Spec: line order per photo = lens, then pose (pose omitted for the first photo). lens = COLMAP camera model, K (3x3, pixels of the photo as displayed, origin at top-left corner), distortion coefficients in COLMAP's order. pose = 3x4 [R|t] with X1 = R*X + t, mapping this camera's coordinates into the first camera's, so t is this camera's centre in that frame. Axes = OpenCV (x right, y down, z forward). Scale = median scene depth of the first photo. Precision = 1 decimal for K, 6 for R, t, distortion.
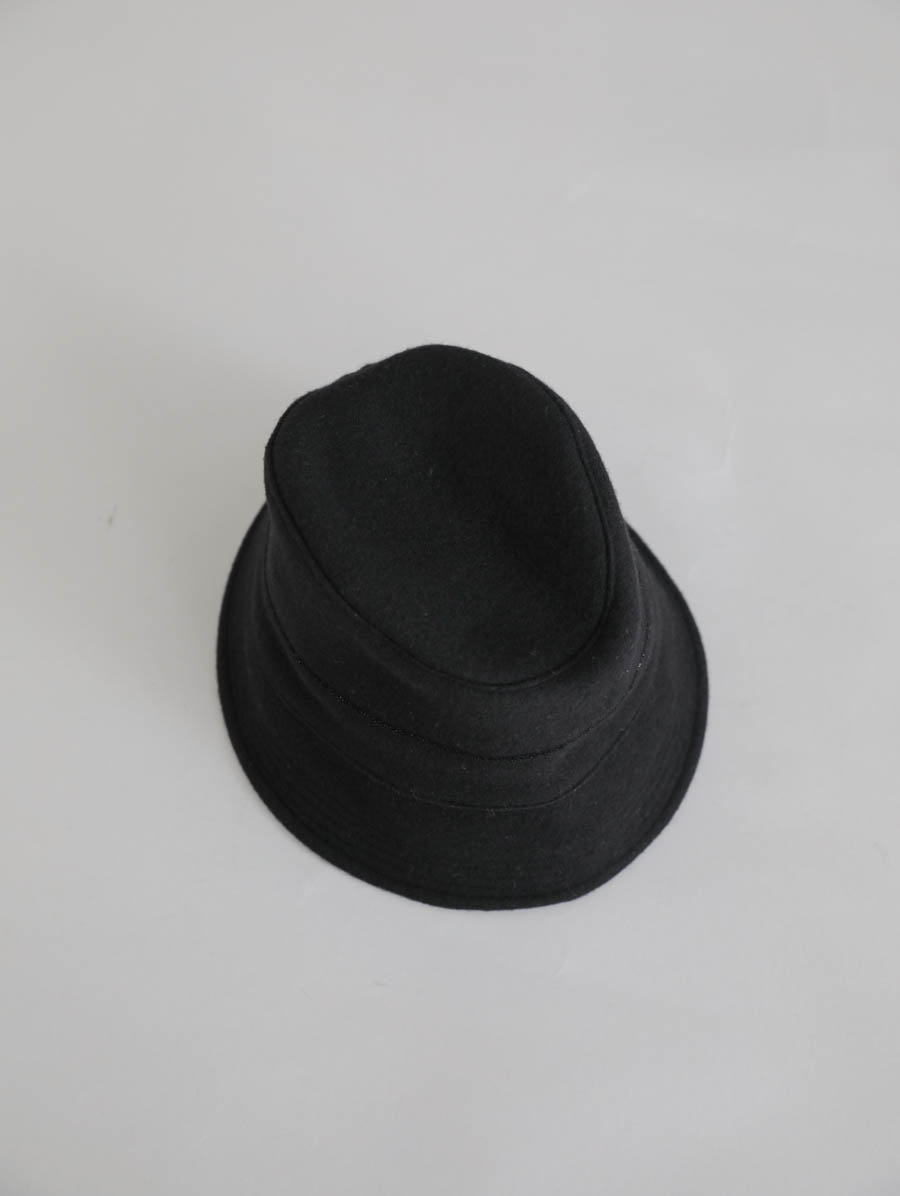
lens RADIAL K [[1703.3, 0, 445.9], [0, 1703.3, 602.4], [0, 0, 1]] dist [-0.013467, 0.000000]
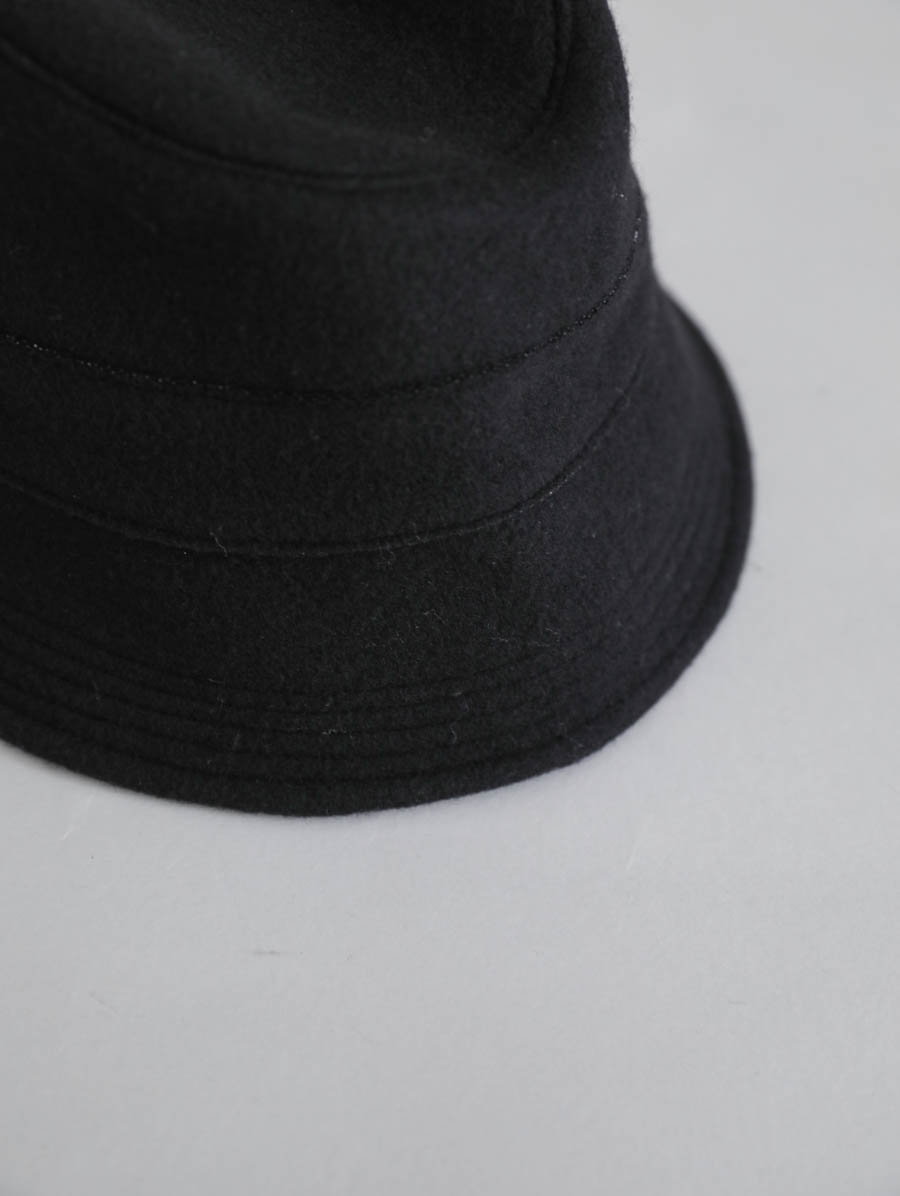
lens RADIAL K [[1703.3, 0, 459.5], [0, 1703.3, 587.0], [0, 0, 1]] dist [-0.013467, 0.000000]
pose [[0.982942, -0.131159, 0.128929, -0.015224], [0.156012, 0.965850, -0.206867, 0.231321], [-0.097393, 0.223453, 0.969837, 0.540328]]
